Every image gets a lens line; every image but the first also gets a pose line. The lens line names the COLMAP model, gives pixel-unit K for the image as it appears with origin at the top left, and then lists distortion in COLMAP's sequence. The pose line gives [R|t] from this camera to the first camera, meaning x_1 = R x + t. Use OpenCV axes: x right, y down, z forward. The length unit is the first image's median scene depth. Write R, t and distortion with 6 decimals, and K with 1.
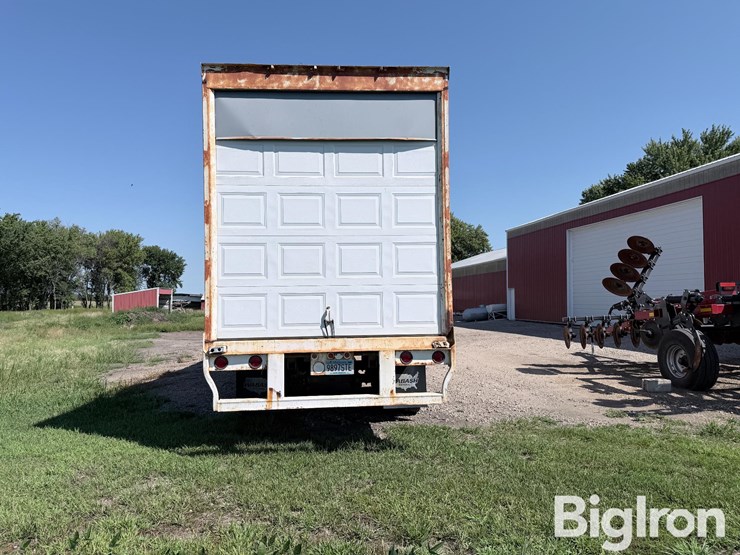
lens RADIAL K [[516.9, 0, 369.6], [0, 516.9, 280.6], [0, 0, 1]] dist [0.101812, -0.134855]
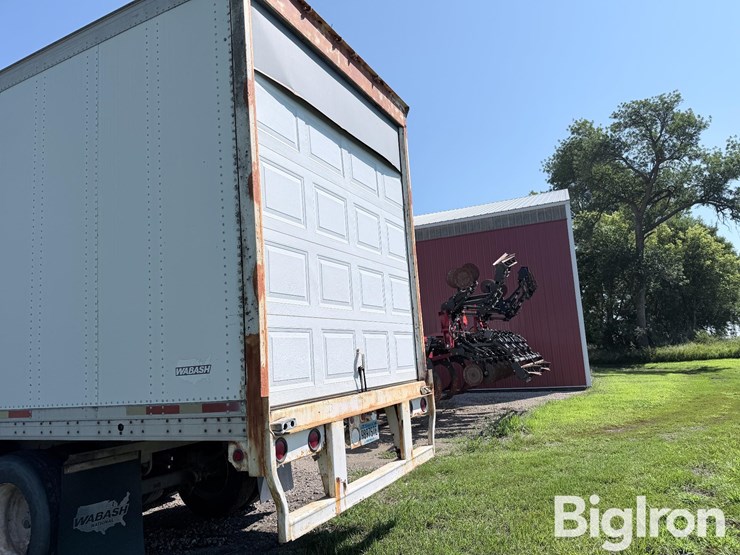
lens RADIAL K [[516.9, 0, 369.6], [0, 516.9, 280.6], [0, 0, 1]] dist [0.101812, -0.134855]
pose [[0.513667, 0.105961, 0.851421, -0.709974], [0.037073, 0.988677, -0.145410, 0.062775], [-0.857188, 0.106257, 0.503922, 0.606199]]
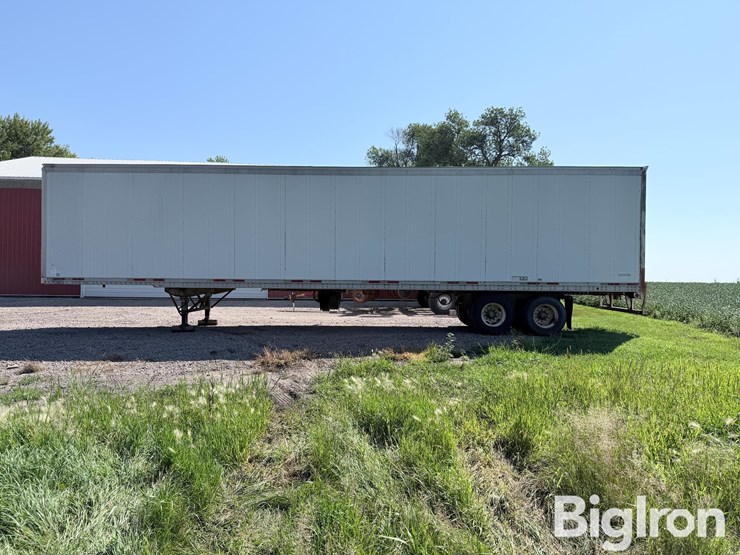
lens RADIAL K [[516.9, 0, 369.6], [0, 516.9, 280.6], [0, 0, 1]] dist [0.101812, -0.134855]
pose [[0.096419, 0.014009, 0.995242, -2.720109], [-0.041610, 0.999084, -0.010032, 0.162085], [-0.994471, -0.040445, 0.096913, 1.950220]]
